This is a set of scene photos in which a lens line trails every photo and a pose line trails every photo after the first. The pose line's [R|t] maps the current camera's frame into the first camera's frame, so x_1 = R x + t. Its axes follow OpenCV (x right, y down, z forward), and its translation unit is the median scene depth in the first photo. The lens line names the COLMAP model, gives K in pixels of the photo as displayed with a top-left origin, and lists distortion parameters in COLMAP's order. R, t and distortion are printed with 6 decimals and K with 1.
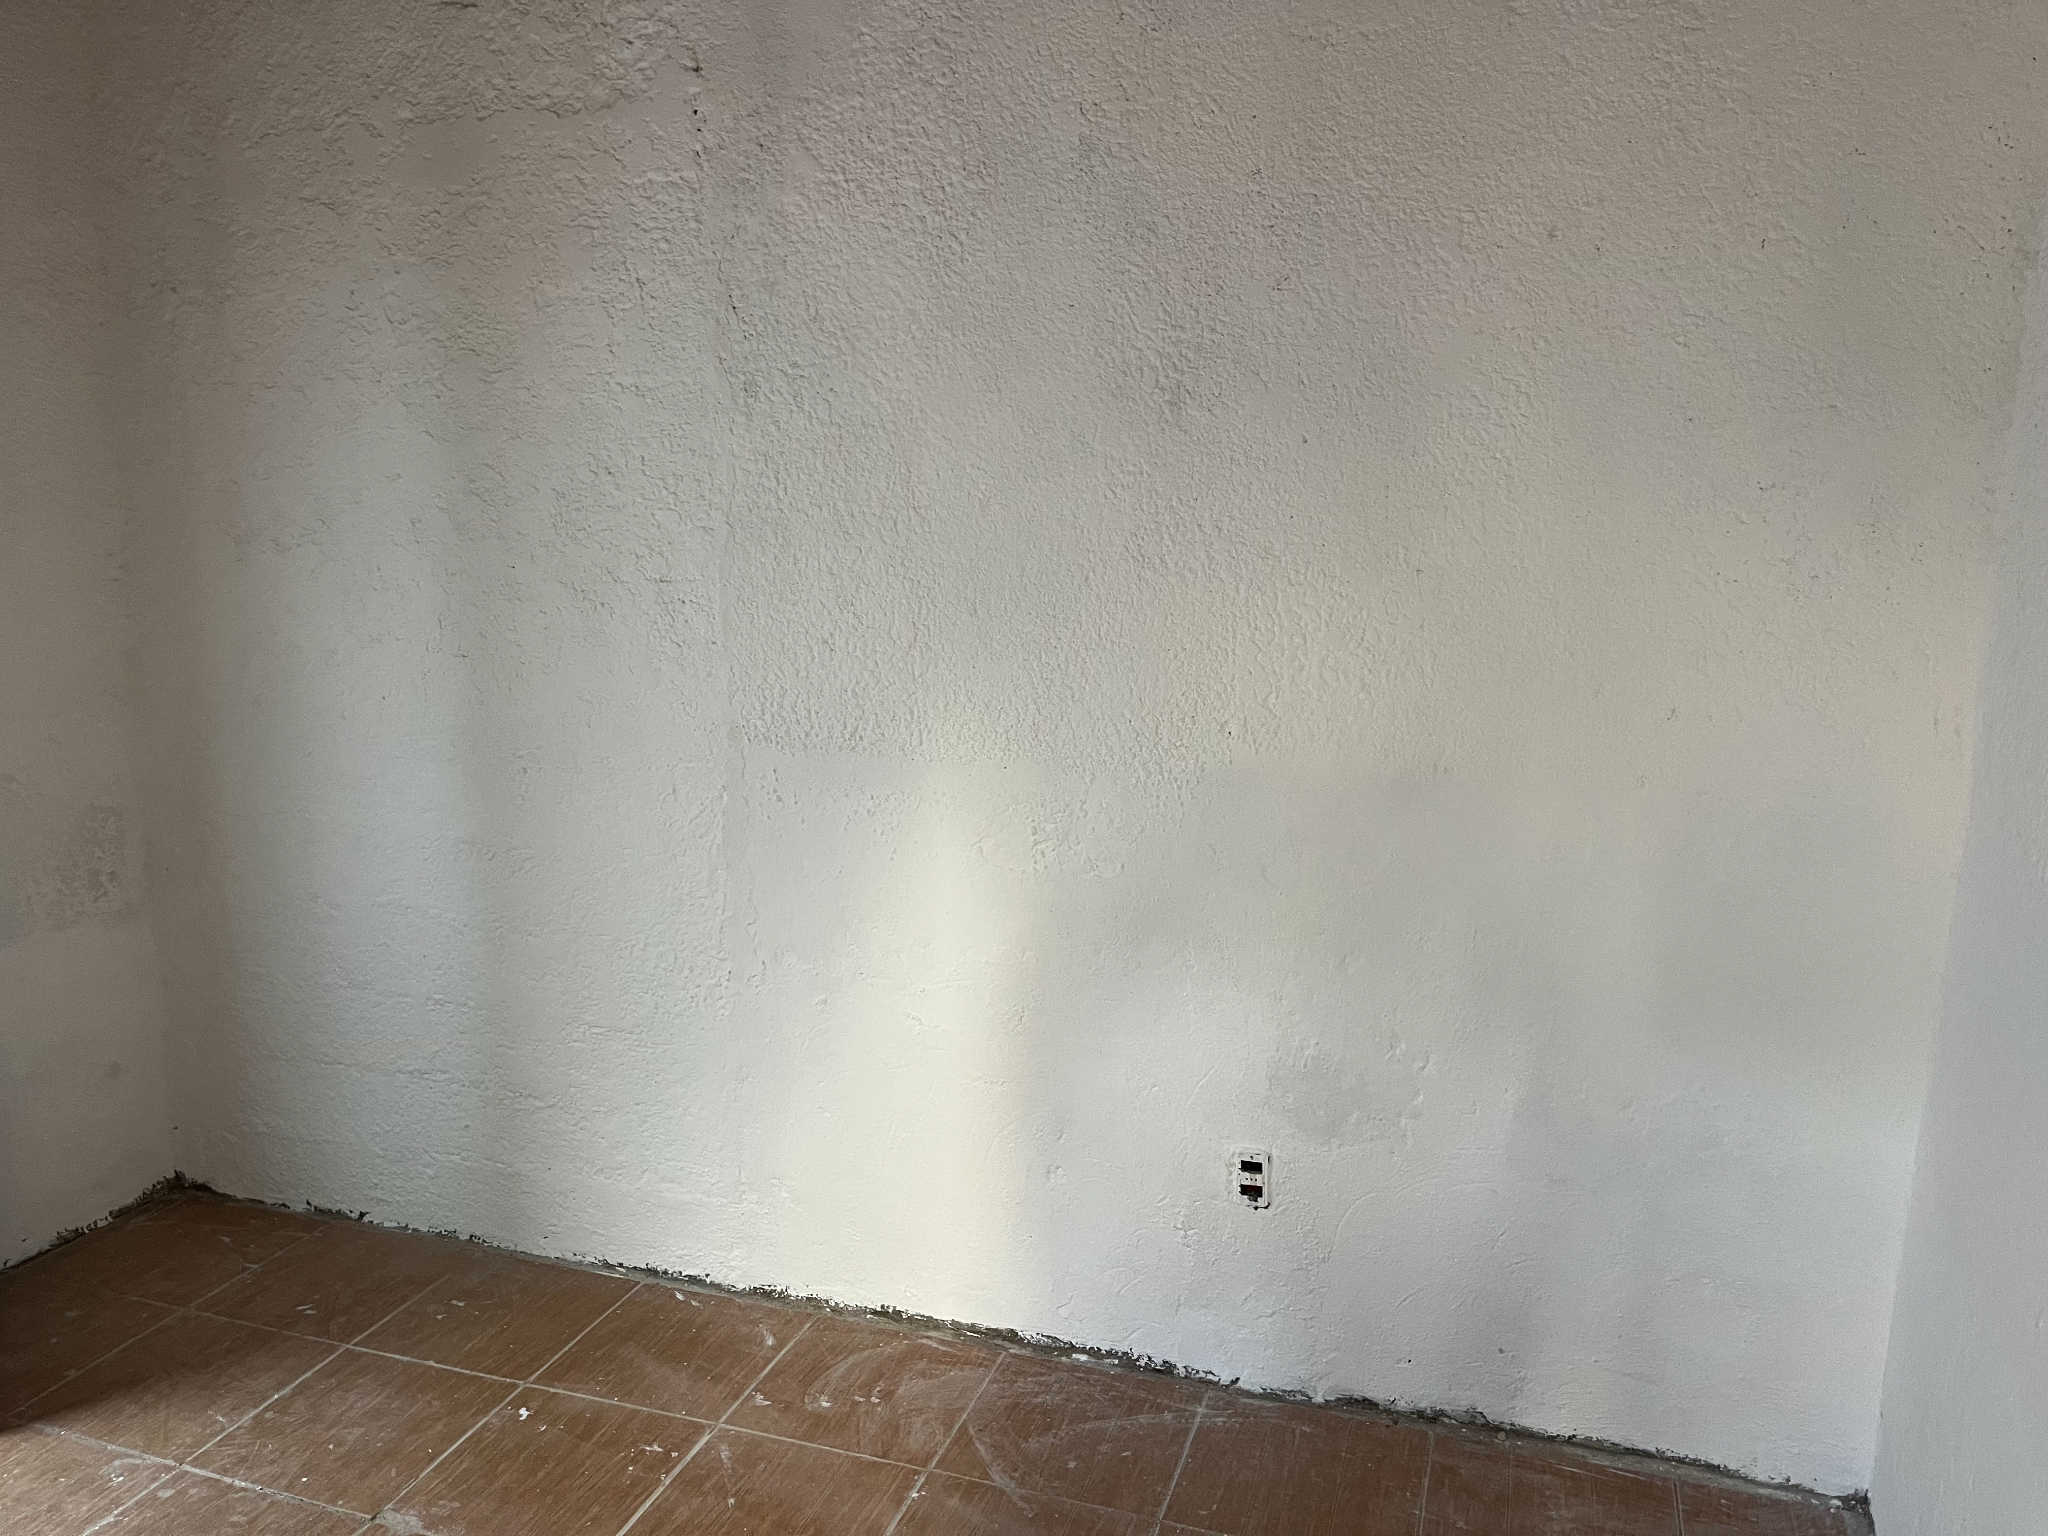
lens RADIAL K [[1538.5, 0, 1024.0], [0, 1538.5, 768.0], [0, 0, 1]] dist [0.048800, -0.006022]
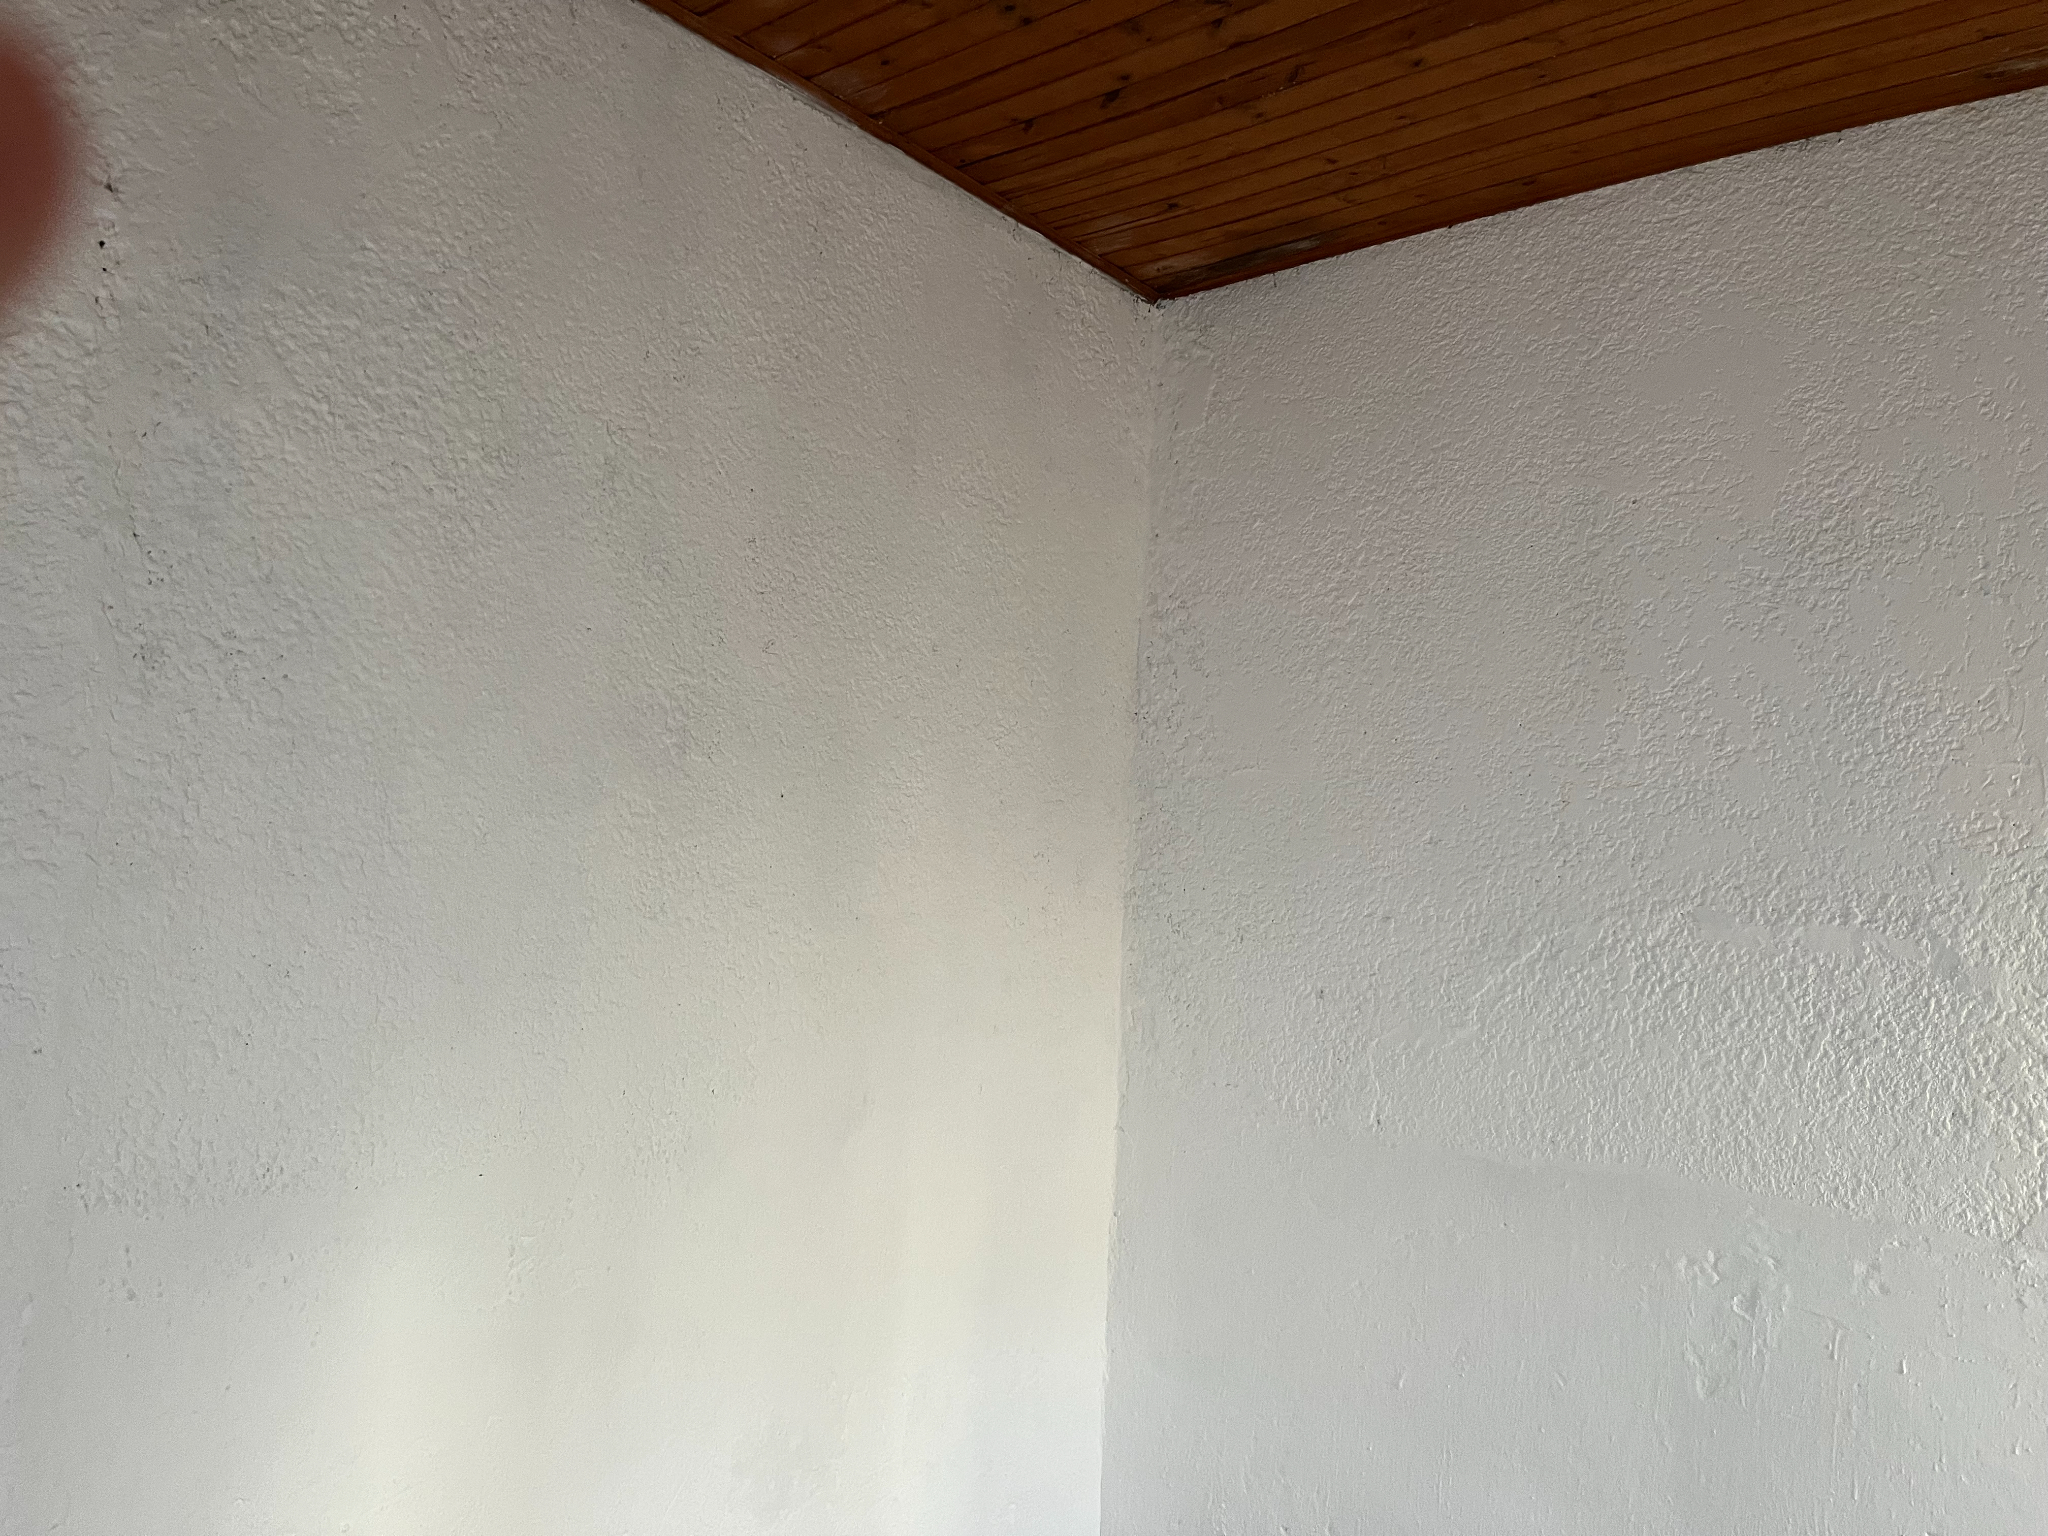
lens RADIAL K [[1538.5, 0, 1024.0], [0, 1538.5, 768.0], [0, 0, 1]] dist [0.048800, -0.006022]
pose [[0.384201, 0.071408, 0.920484, -0.668017], [0.102812, 0.987494, -0.119519, -0.083505], [-0.917507, 0.140556, 0.372055, 0.432000]]
